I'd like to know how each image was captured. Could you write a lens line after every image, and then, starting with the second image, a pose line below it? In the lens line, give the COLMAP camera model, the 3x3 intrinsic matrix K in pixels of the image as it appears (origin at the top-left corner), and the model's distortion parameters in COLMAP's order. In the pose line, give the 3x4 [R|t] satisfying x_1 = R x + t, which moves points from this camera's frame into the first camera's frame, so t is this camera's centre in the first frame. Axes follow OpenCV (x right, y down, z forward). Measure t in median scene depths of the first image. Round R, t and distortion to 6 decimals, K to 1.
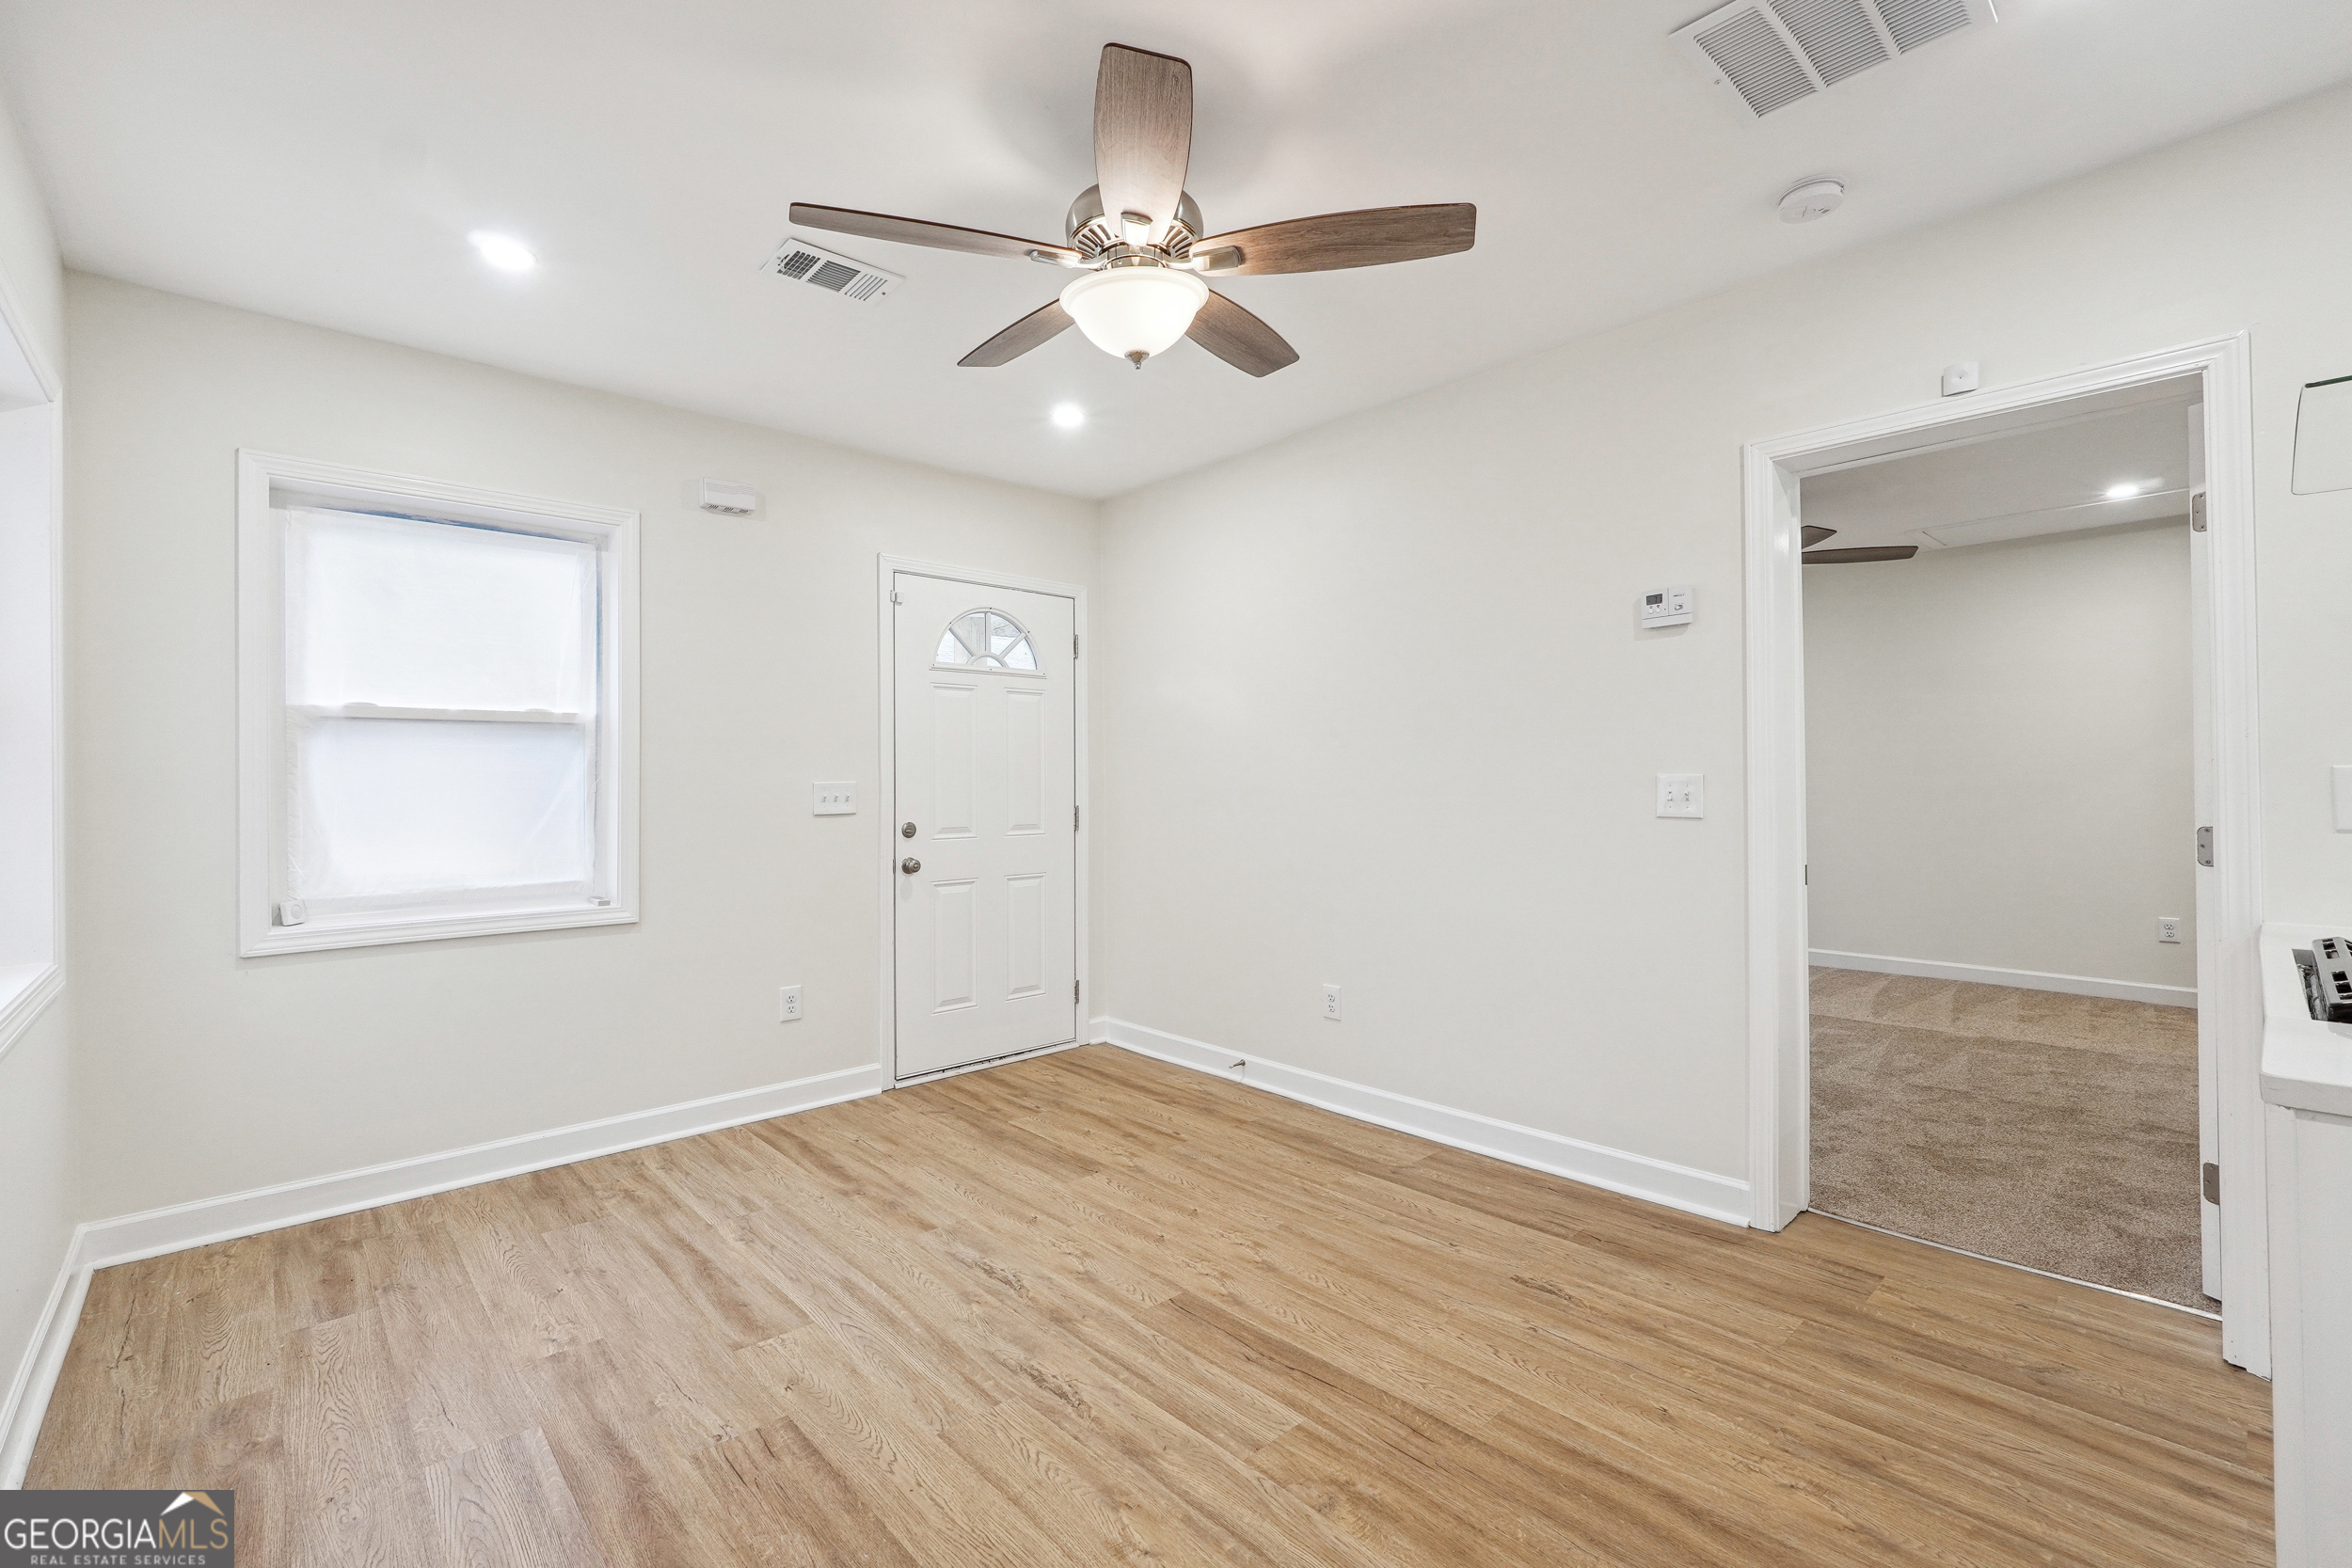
lens RADIAL K [[1021.4, 0, 1152.5], [0, 1021.4, 772.8], [0, 0, 1]] dist [-0.001989, -0.000573]
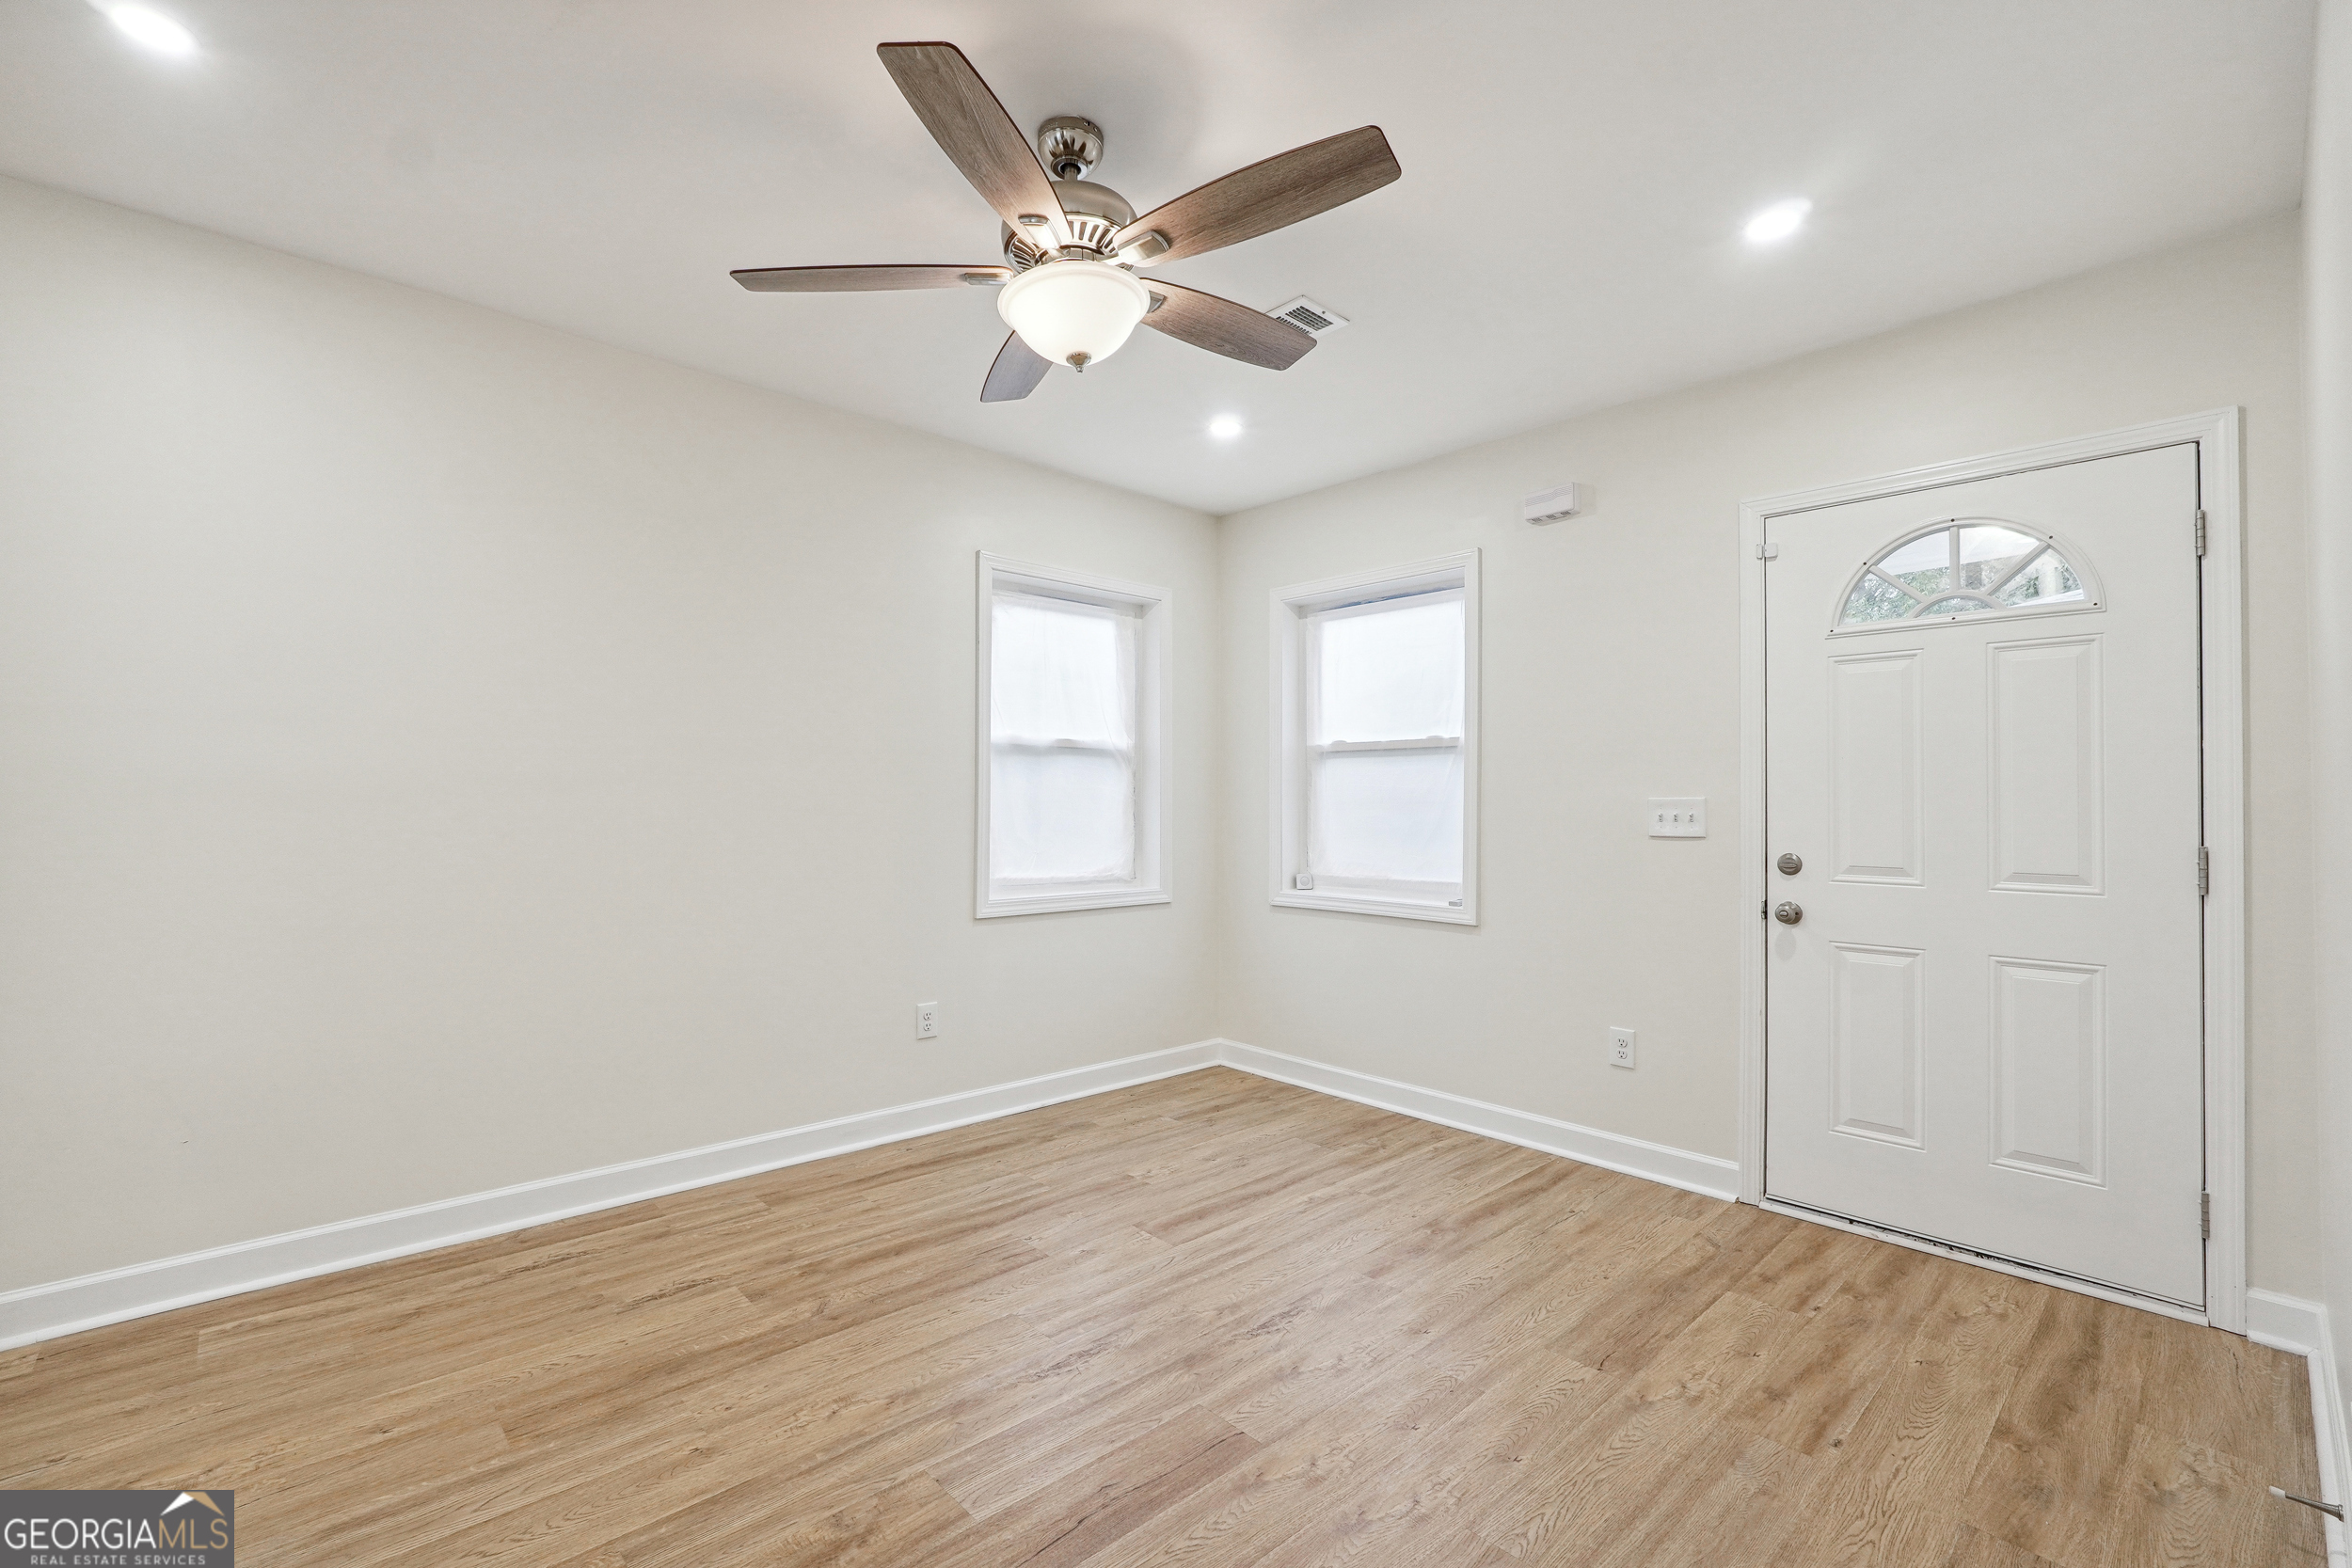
lens RADIAL K [[1032.5, 0, 1168.2], [0, 1032.5, 797.2], [0, 0, 1]] dist [-0.026551, 0.013925]
pose [[-0.002106, -0.000834, -0.999997, 0.657968], [0.002975, 0.999995, -0.000840, 0.010269], [0.999993, -0.002977, -0.002104, 0.750711]]
